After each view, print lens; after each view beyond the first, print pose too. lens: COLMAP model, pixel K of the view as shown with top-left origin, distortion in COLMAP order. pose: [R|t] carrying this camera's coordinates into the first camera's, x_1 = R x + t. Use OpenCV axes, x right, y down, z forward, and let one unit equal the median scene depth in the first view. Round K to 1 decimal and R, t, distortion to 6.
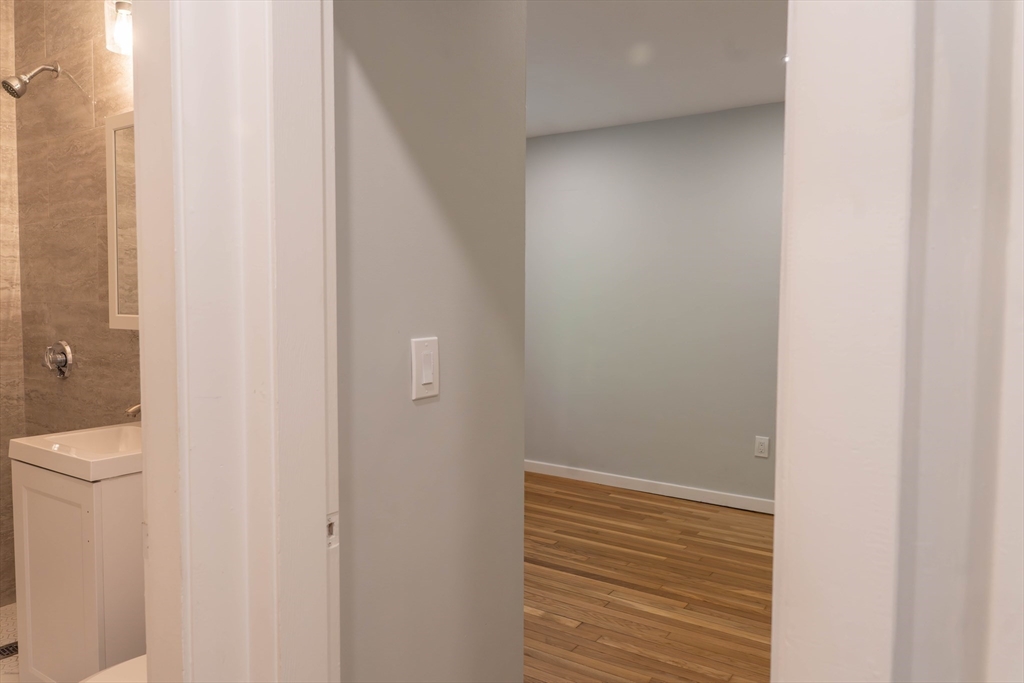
lens RADIAL K [[705.9, 0, 516.4], [0, 705.9, 344.3], [0, 0, 1]] dist [0.019851, -0.032005]
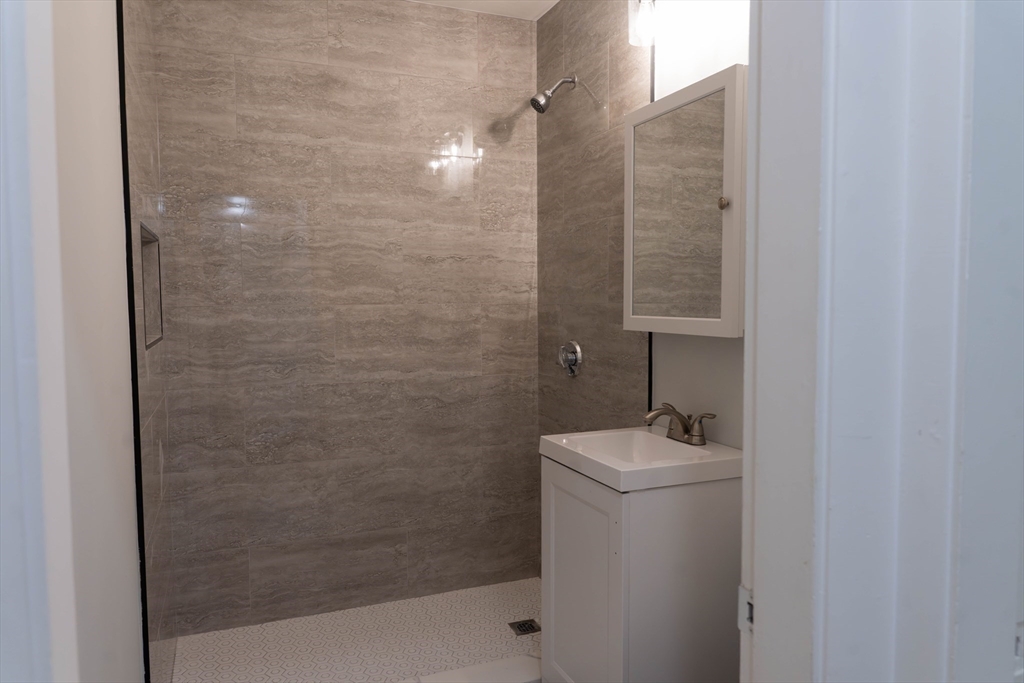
lens RADIAL K [[705.9, 0, 516.4], [0, 705.9, 344.3], [0, 0, 1]] dist [0.019851, -0.032005]
pose [[0.827408, 0.022439, -0.561152, -0.125312], [-0.021726, 0.999732, 0.007942, -0.005925], [0.561180, 0.005620, 0.827674, 0.089431]]
